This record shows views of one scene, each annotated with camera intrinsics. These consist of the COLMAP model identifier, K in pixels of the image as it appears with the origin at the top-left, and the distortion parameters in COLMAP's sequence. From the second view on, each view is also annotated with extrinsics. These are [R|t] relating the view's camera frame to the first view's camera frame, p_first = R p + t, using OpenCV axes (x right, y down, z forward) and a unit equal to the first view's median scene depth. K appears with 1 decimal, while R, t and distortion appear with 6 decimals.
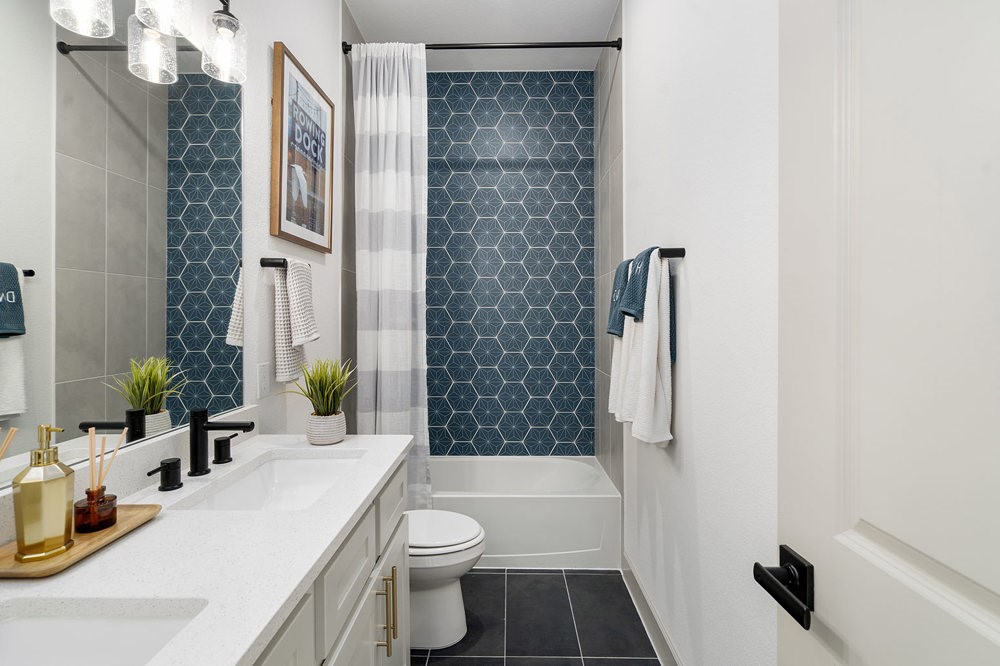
lens RADIAL K [[457.8, 0, 500.8], [0, 457.8, 325.7], [0, 0, 1]] dist [-0.002255, 0.000094]
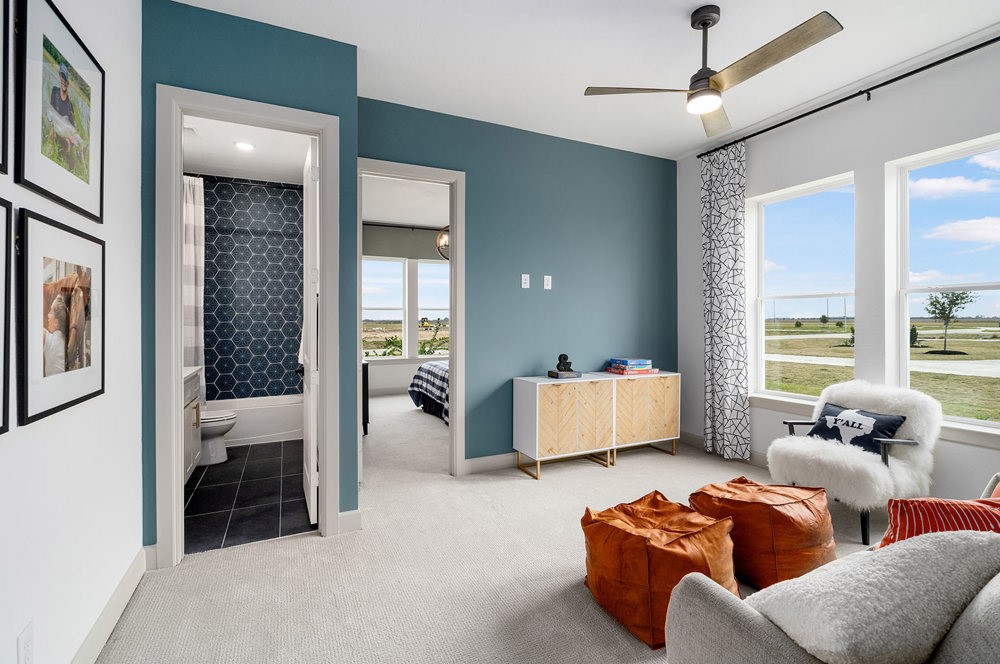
lens RADIAL K [[457.8, 0, 501.8], [0, 457.8, 321.9], [0, 0, 1]] dist [-0.002255, 0.000094]
pose [[0.897716, -0.001317, 0.440573, 0.091032], [0.003965, 0.999979, -0.005092, 0.005428], [-0.440558, 0.006318, 0.897702, -1.011468]]
